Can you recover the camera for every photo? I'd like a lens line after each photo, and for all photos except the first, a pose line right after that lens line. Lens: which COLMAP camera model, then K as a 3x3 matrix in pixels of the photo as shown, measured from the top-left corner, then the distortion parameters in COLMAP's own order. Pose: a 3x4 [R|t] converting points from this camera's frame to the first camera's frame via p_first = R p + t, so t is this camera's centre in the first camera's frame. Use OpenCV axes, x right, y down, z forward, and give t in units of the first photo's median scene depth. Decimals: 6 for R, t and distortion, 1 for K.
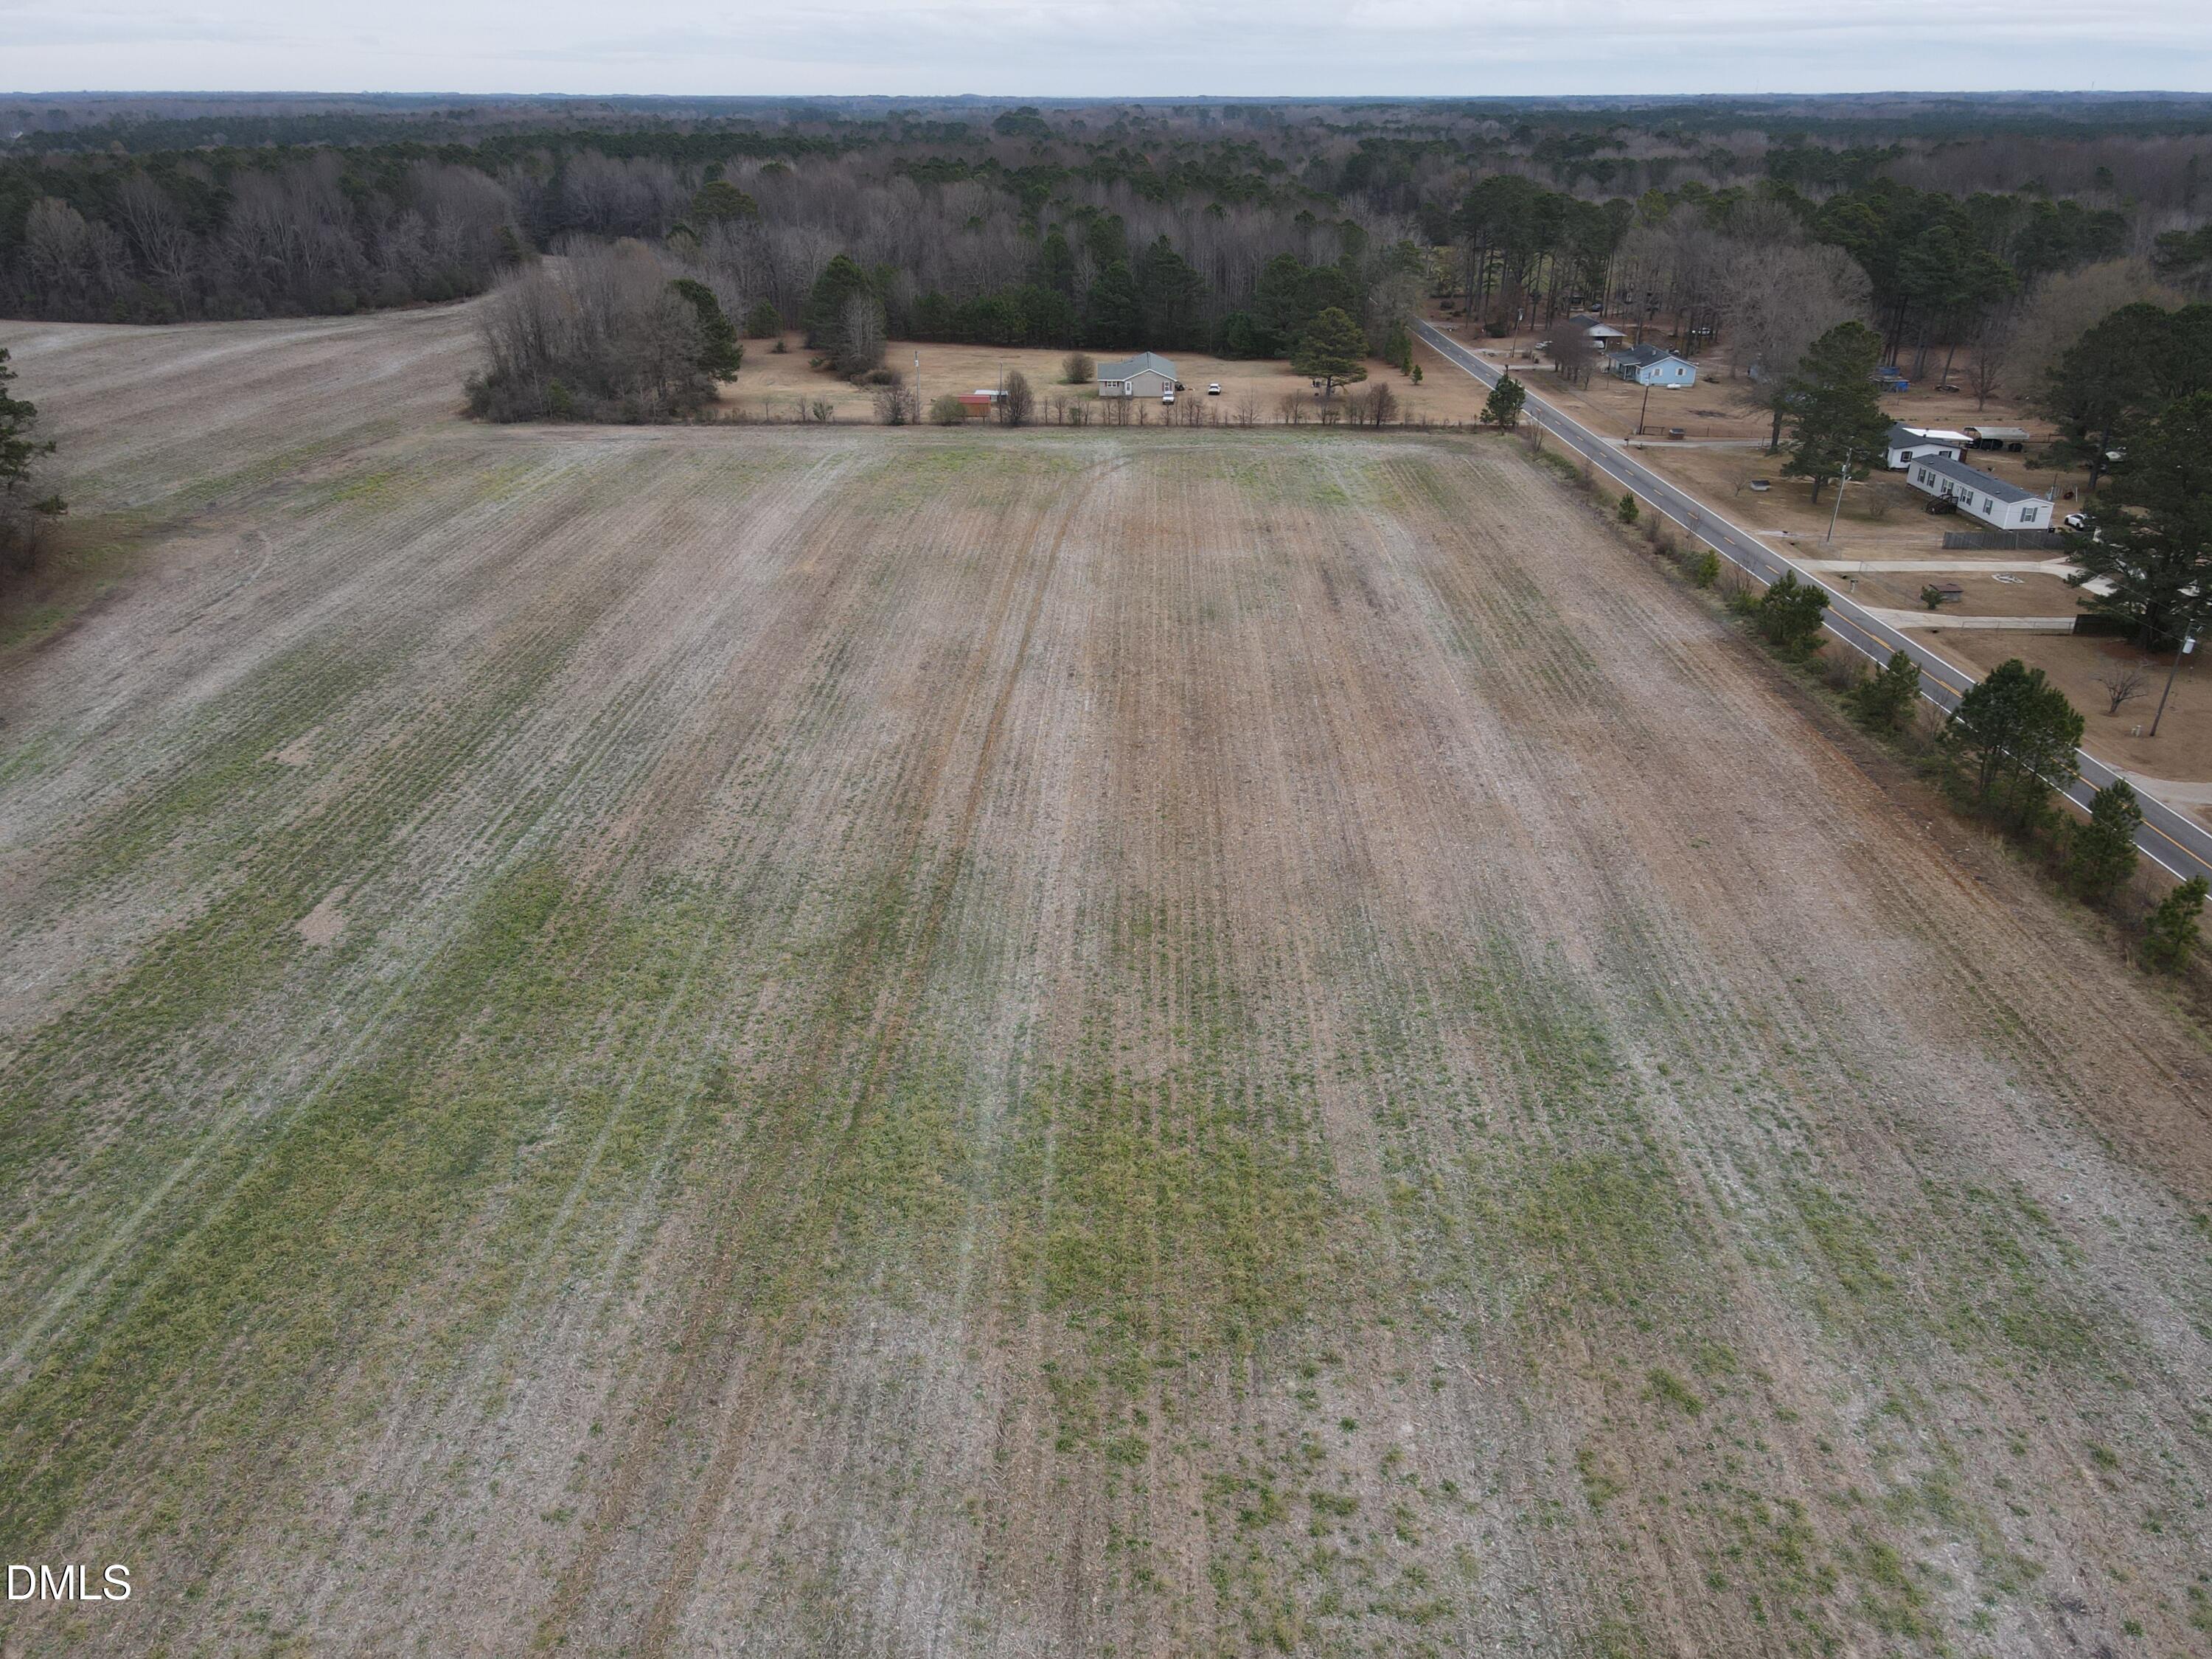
lens RADIAL K [[1602.8, 0, 1106.0], [0, 1602.8, 829.5], [0, 0, 1]] dist [0.010464, 0.002993]
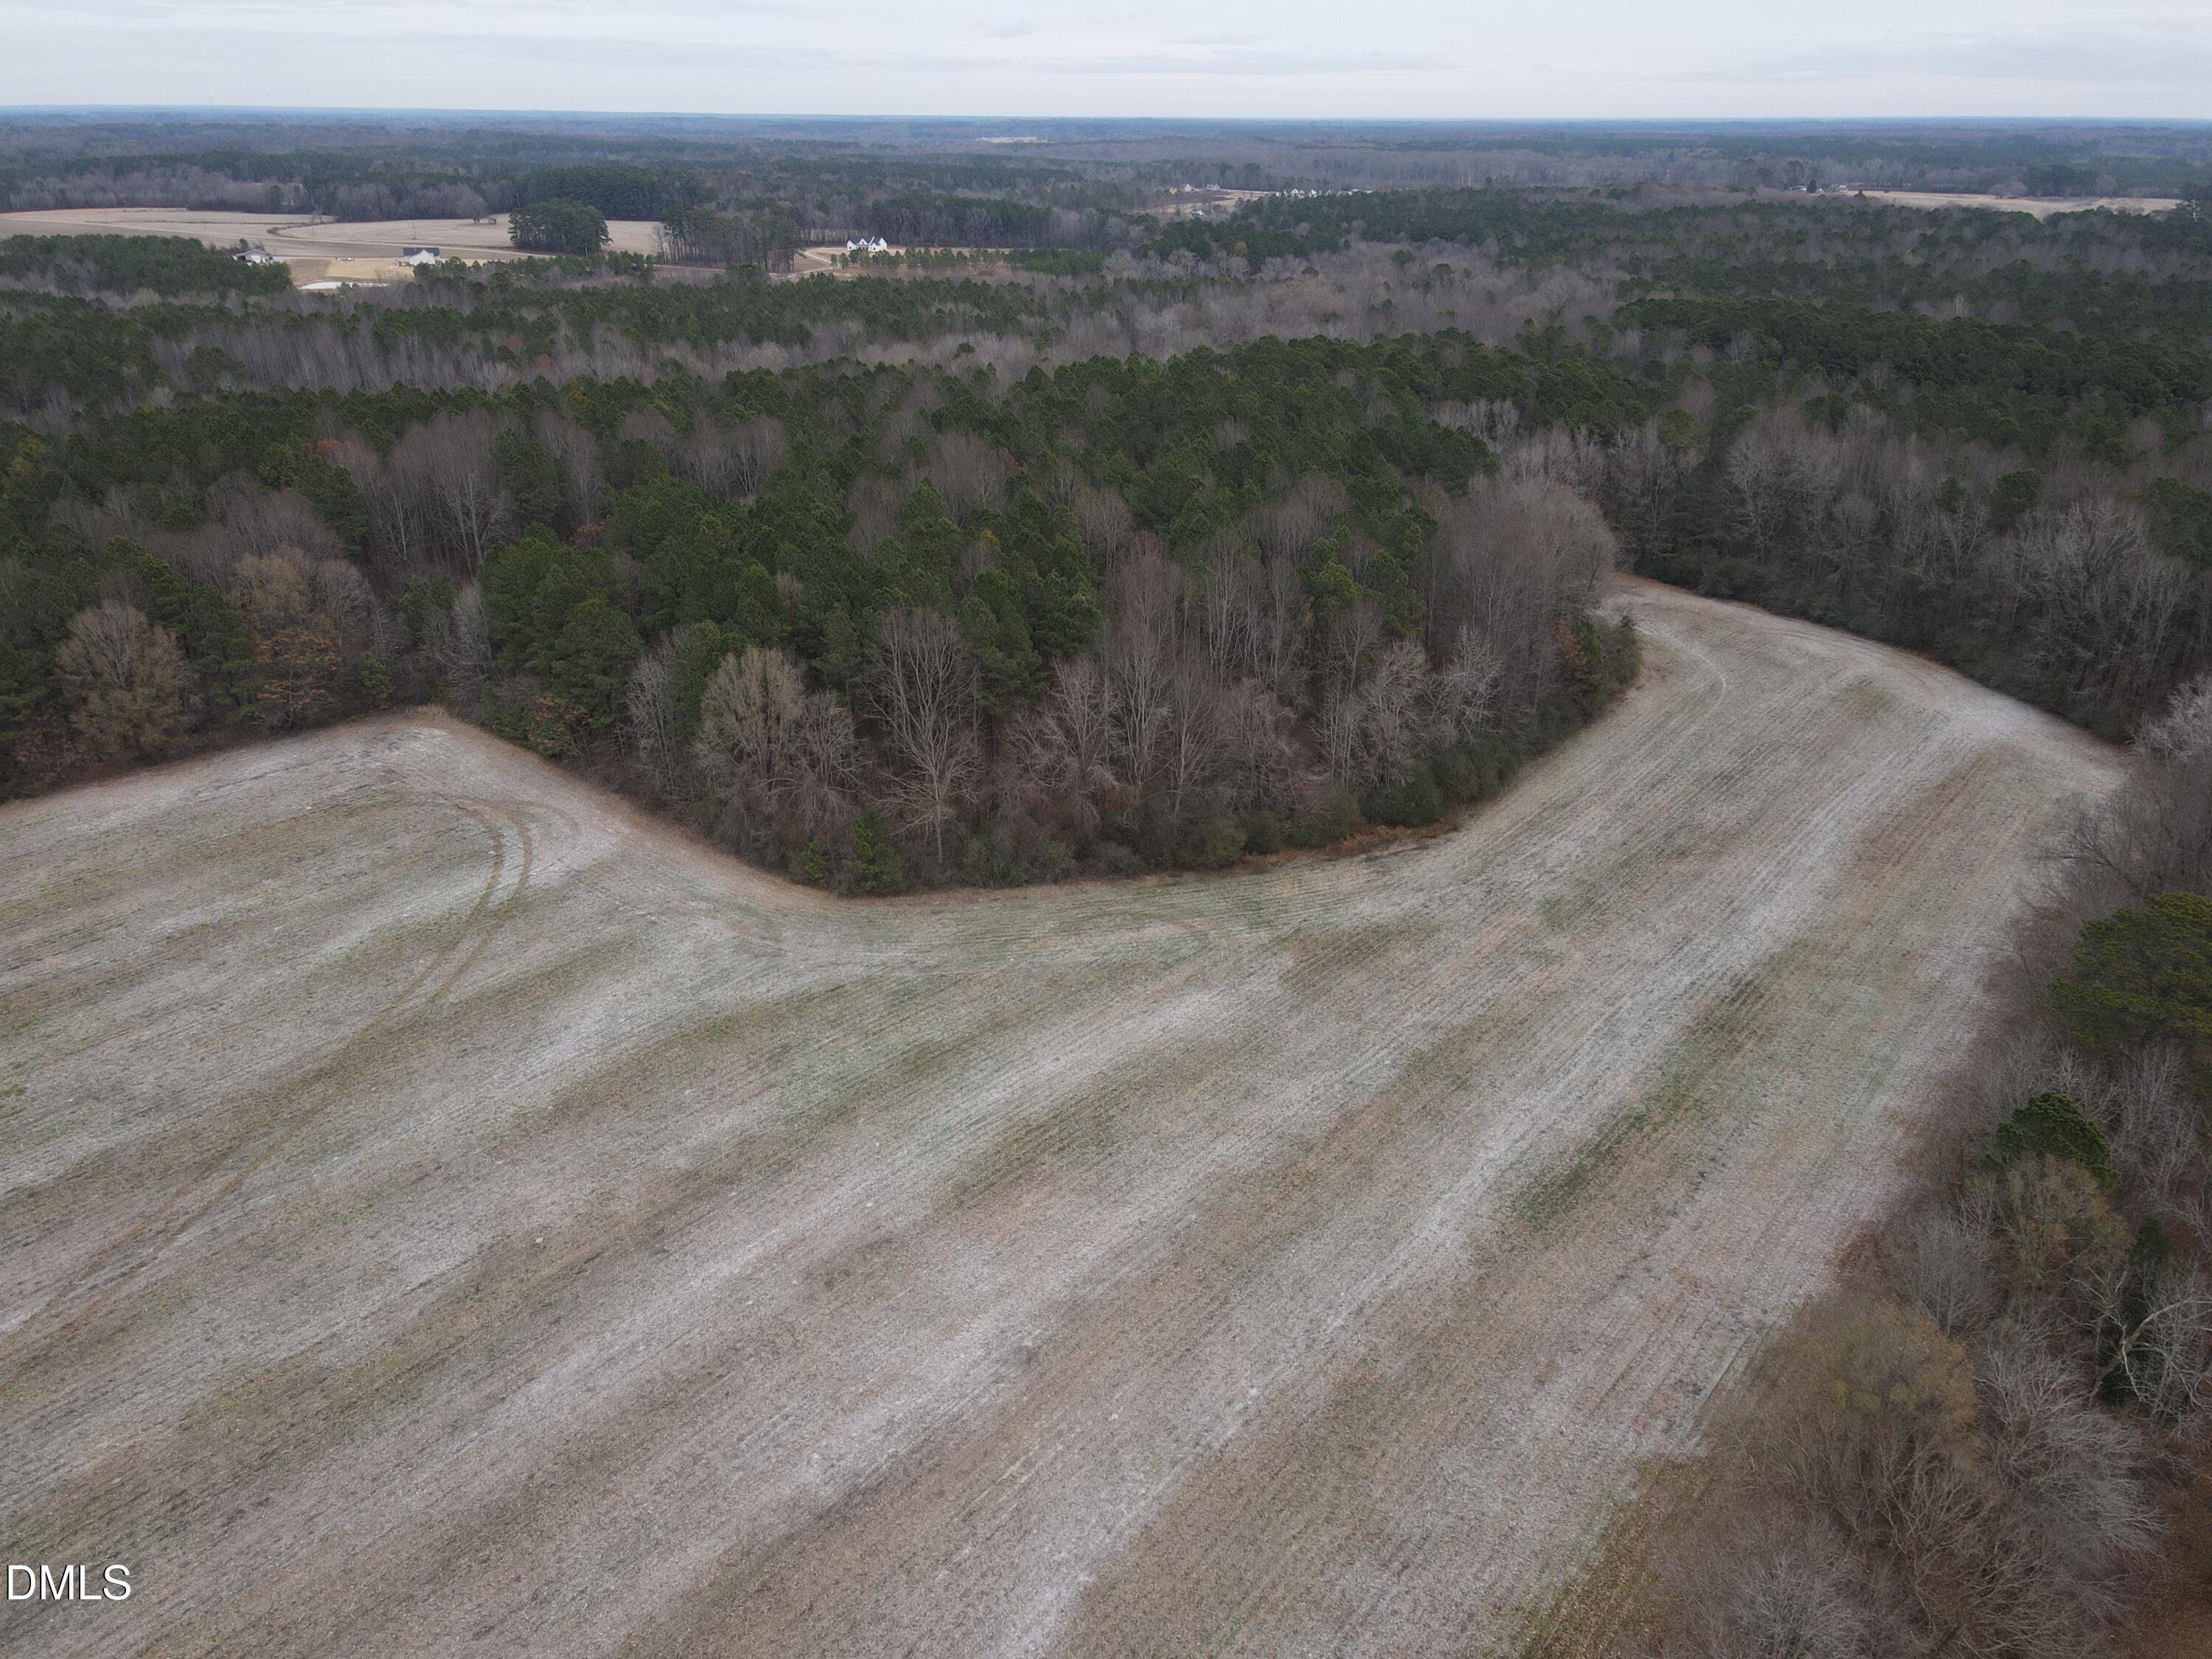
lens RADIAL K [[1593.0, 0, 1106.0], [0, 1593.0, 829.5], [0, 0, 1]] dist [0.007648, 0.028934]
pose [[0.793873, 0.260121, -0.549640, -0.692977], [-0.262992, 0.961851, 0.075349, -1.115519], [0.548271, 0.084733, 0.831997, 1.719922]]
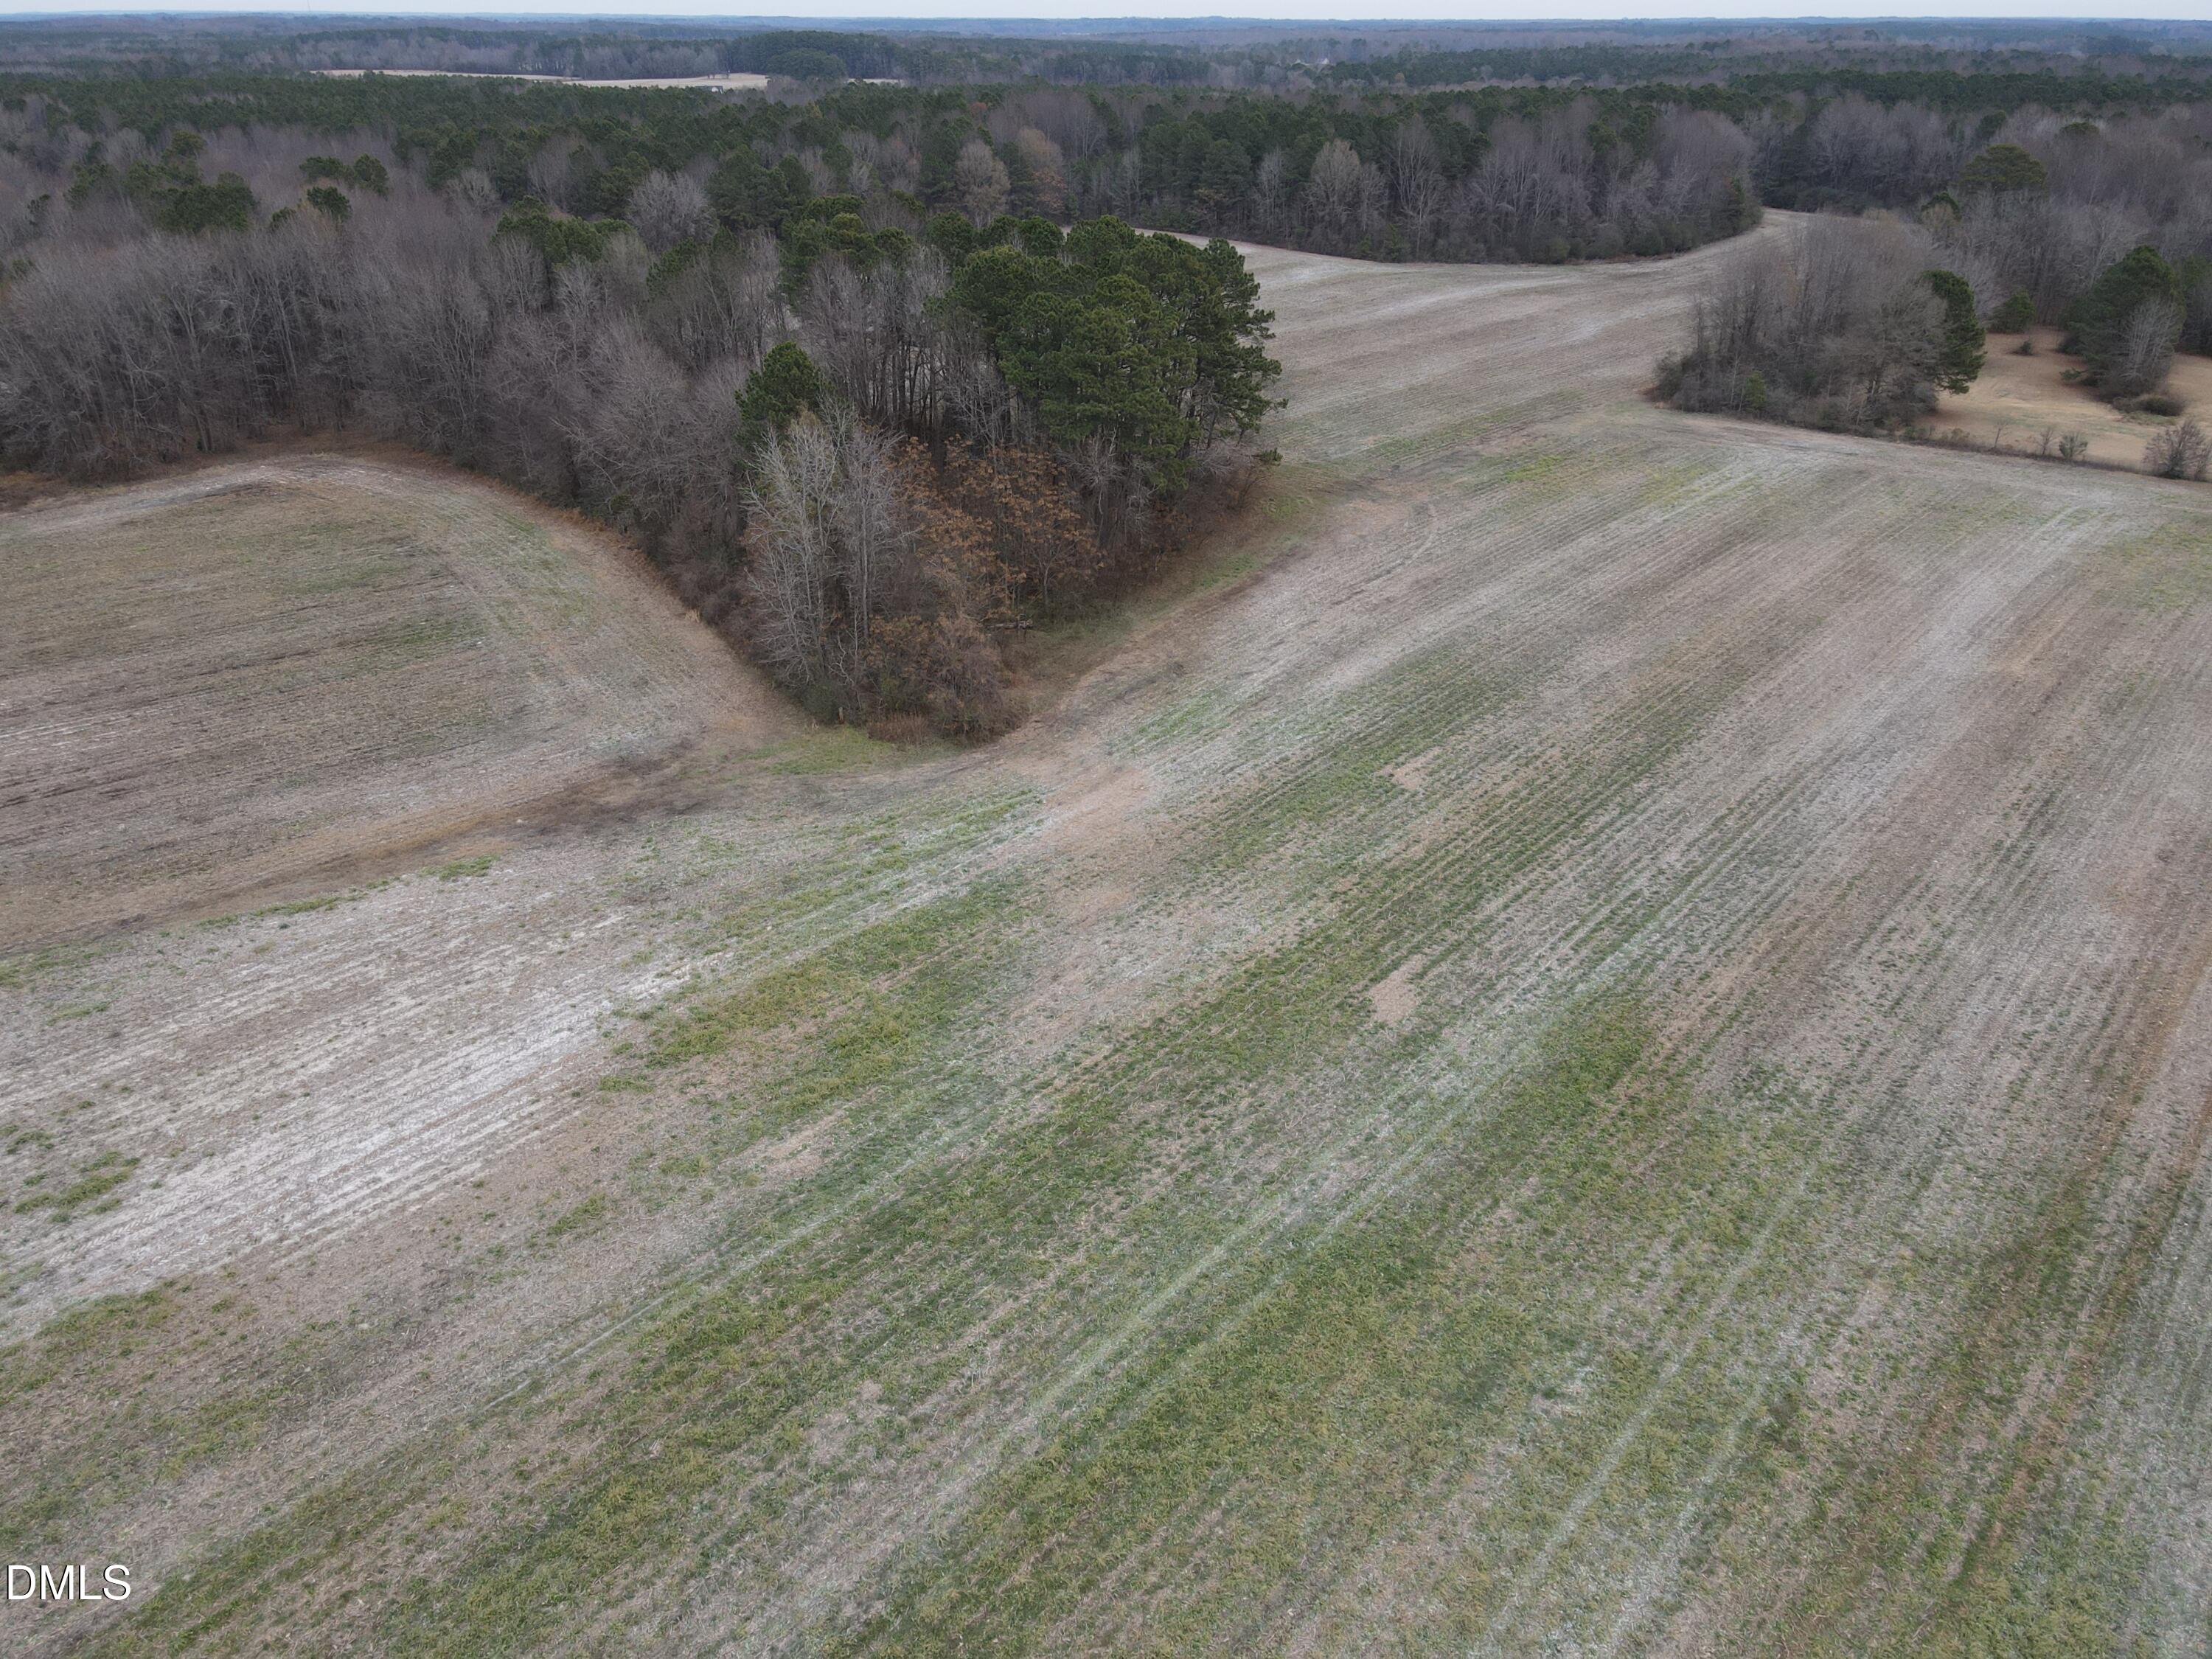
lens RADIAL K [[1593.0, 0, 1106.0], [0, 1593.0, 829.5], [0, 0, 1]] dist [0.007648, 0.028934]
pose [[0.779438, 0.282676, -0.559080, -0.086047], [-0.260864, 0.957813, 0.120598, -0.077601], [0.569584, 0.051846, 0.820296, 0.085571]]
